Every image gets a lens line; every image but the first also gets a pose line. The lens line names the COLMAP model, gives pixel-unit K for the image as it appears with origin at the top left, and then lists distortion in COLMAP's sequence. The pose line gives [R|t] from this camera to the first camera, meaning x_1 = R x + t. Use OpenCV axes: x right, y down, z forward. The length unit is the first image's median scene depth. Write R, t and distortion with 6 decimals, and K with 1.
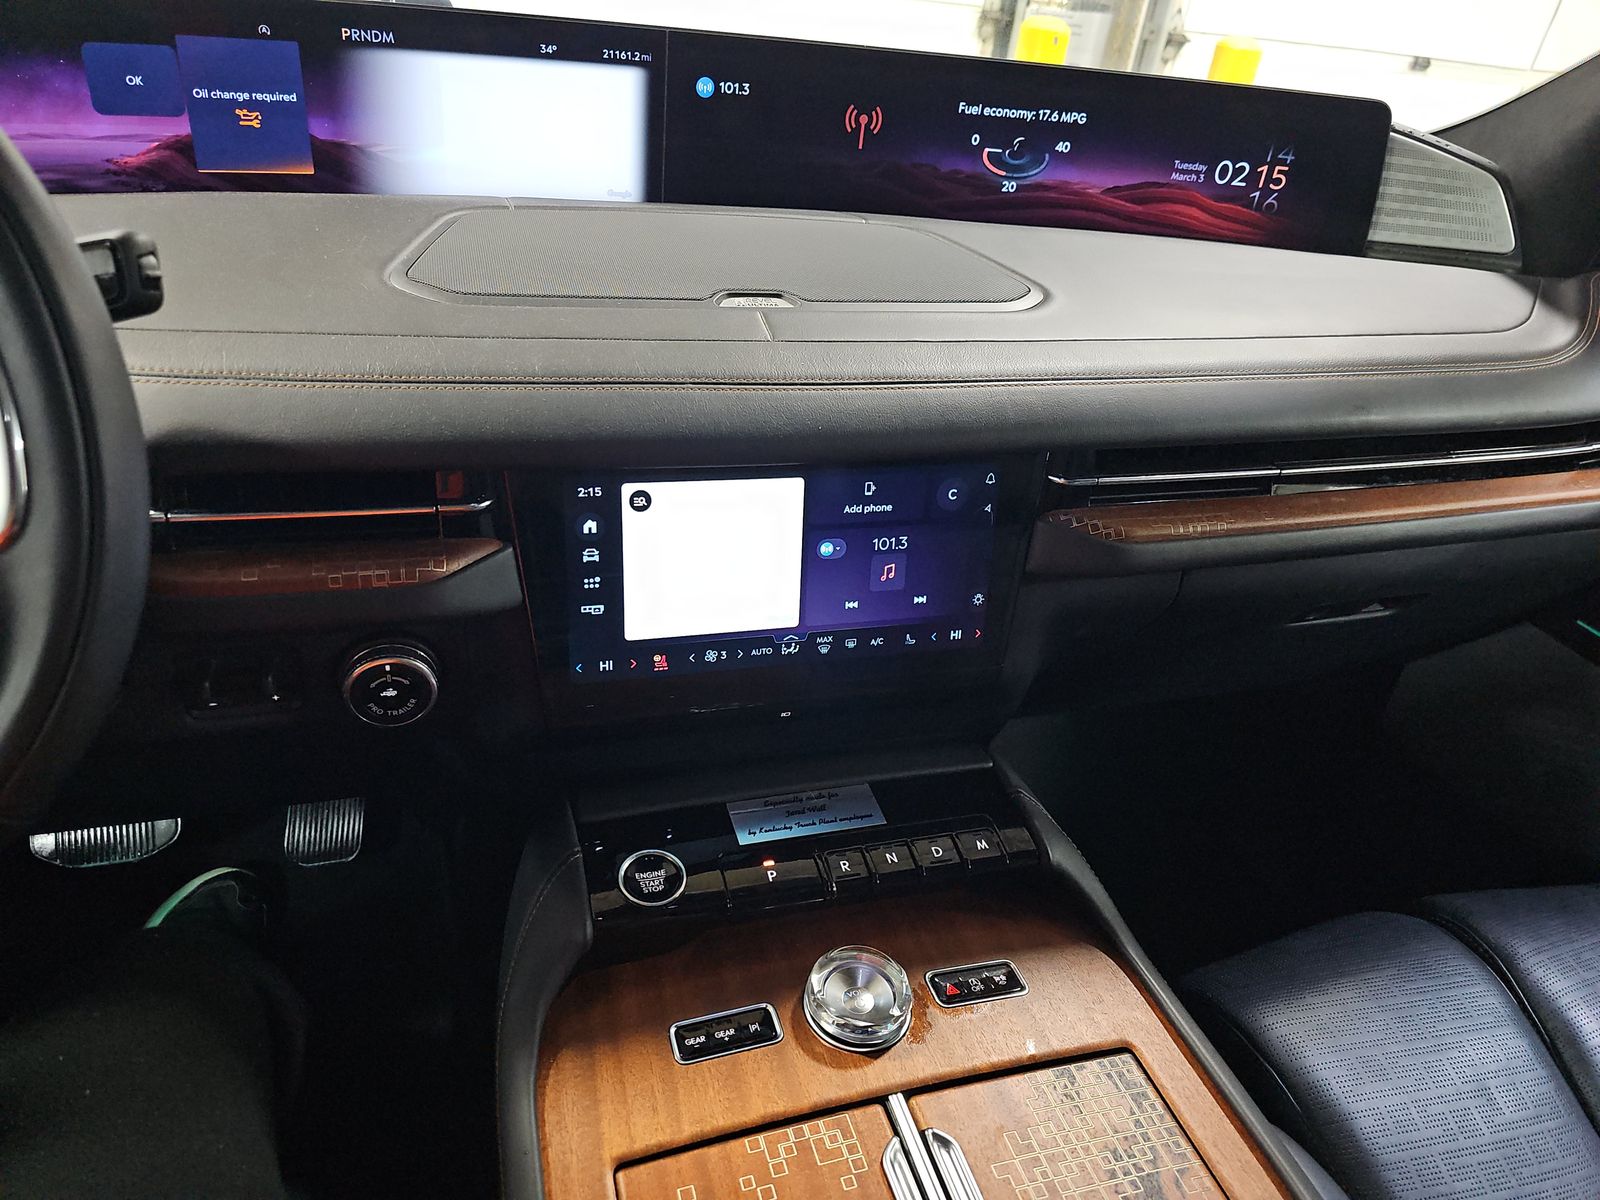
lens RADIAL K [[1049.5, 0, 793.0], [0, 1049.5, 604.2], [0, 0, 1]] dist [0.054173, -0.057800]
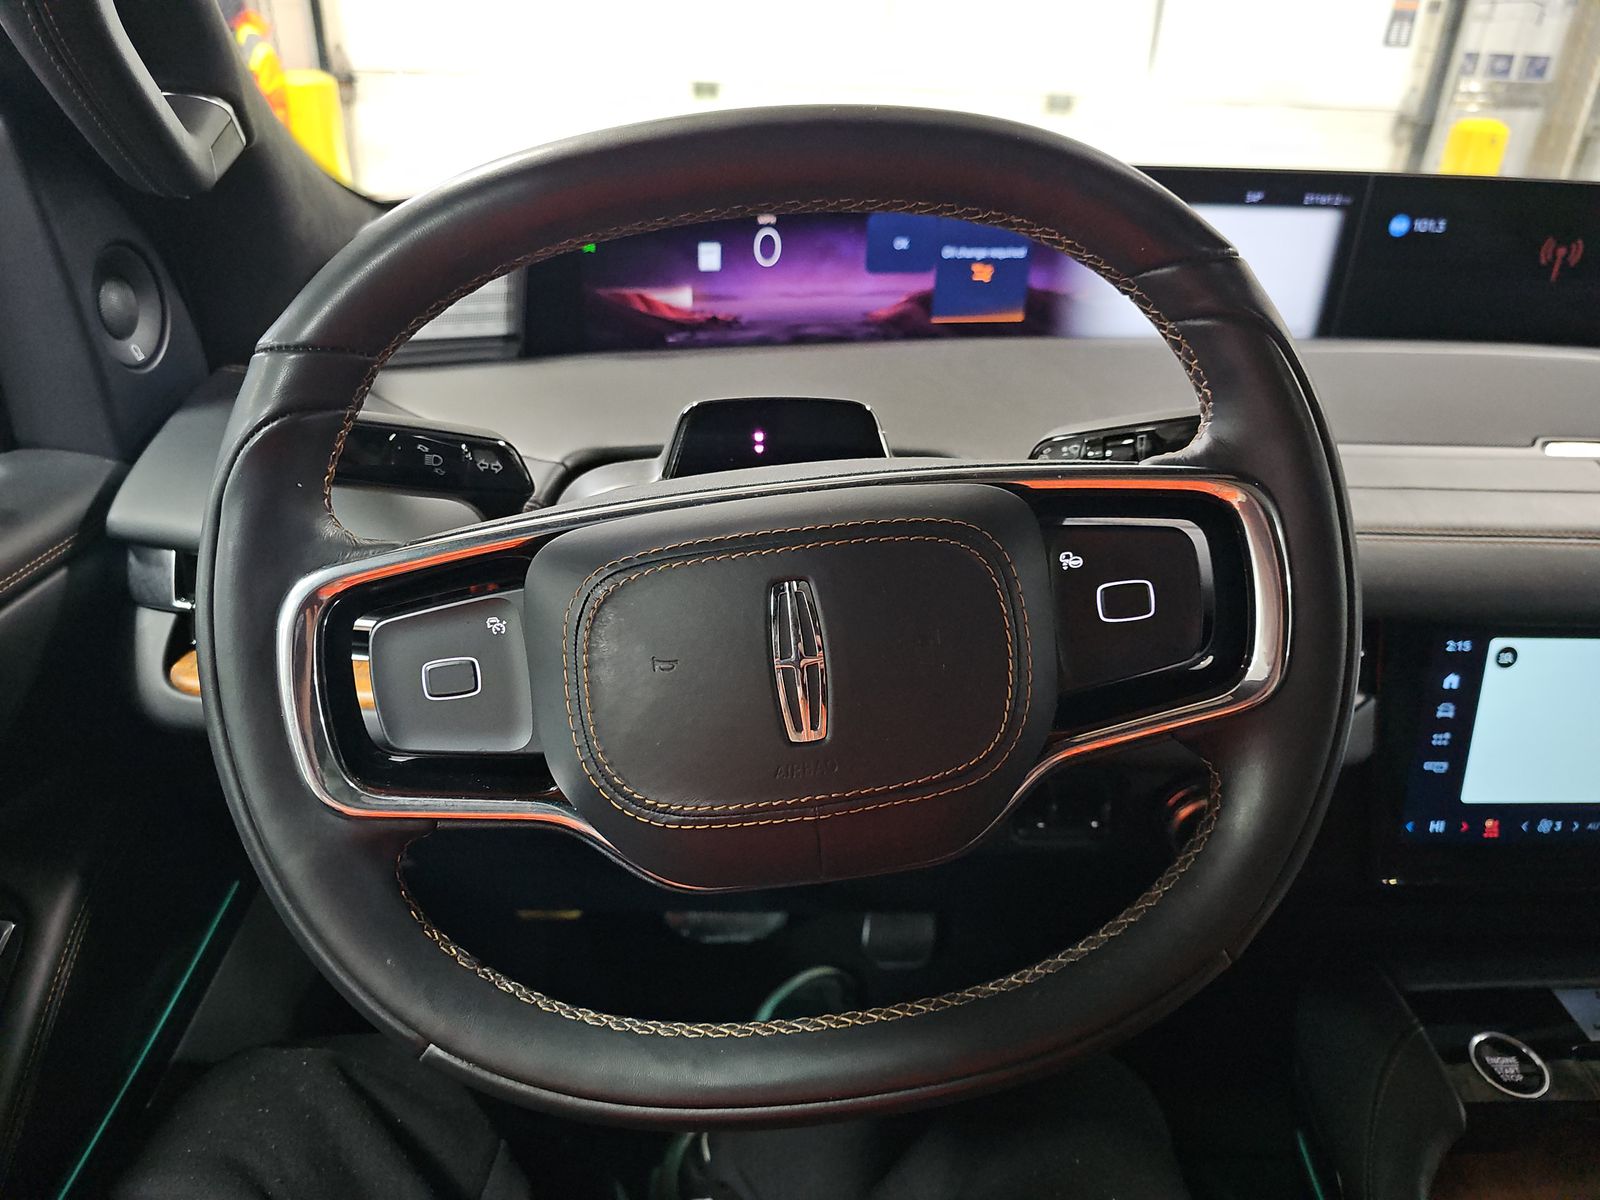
lens RADIAL K [[1091.4, 0, 799.1], [0, 1091.4, 624.6], [0, 0, 1]] dist [-0.006836, -0.006813]
pose [[0.963353, 0.057526, -0.261995, -0.413884], [-0.079812, 0.993968, -0.075223, -0.002311], [0.256088, 0.093376, 0.962133, -0.091617]]
